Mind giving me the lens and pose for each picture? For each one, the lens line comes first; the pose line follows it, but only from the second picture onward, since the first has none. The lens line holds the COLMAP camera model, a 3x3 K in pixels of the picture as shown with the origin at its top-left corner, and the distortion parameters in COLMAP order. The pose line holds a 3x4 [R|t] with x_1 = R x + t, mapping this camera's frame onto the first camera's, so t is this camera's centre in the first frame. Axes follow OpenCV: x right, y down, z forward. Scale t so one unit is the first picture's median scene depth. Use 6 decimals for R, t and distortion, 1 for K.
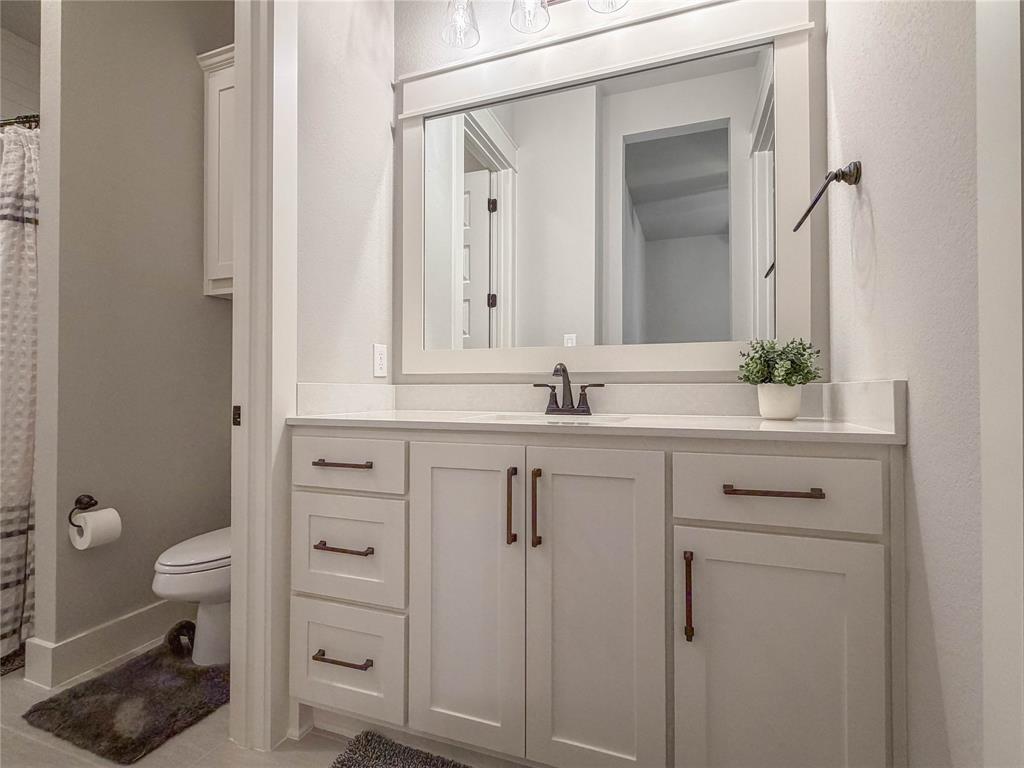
lens RADIAL K [[485.1, 0, 504.8], [0, 485.1, 386.8], [0, 0, 1]] dist [-0.004070, 0.000621]
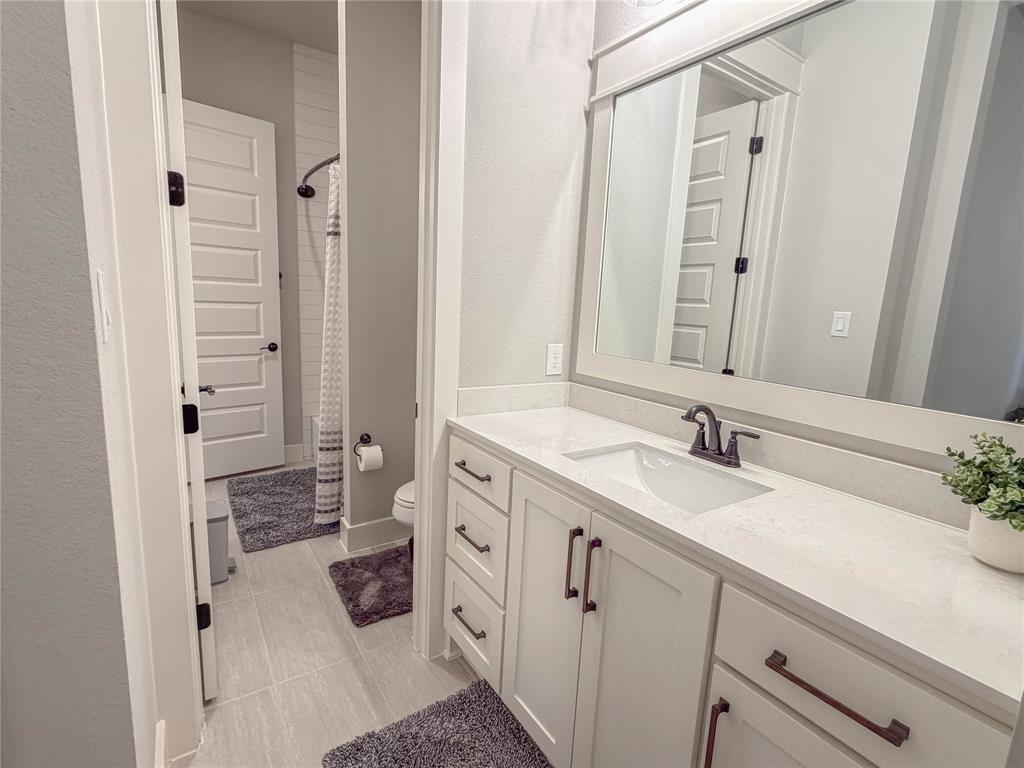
lens RADIAL K [[485.1, 0, 507.5], [0, 485.1, 385.8], [0, 0, 1]] dist [-0.004070, 0.000621]
pose [[0.812995, 0.134910, -0.566427, 0.279082], [-0.041983, 0.983838, 0.174069, -0.189784], [0.580756, -0.117736, 0.805519, 0.103132]]
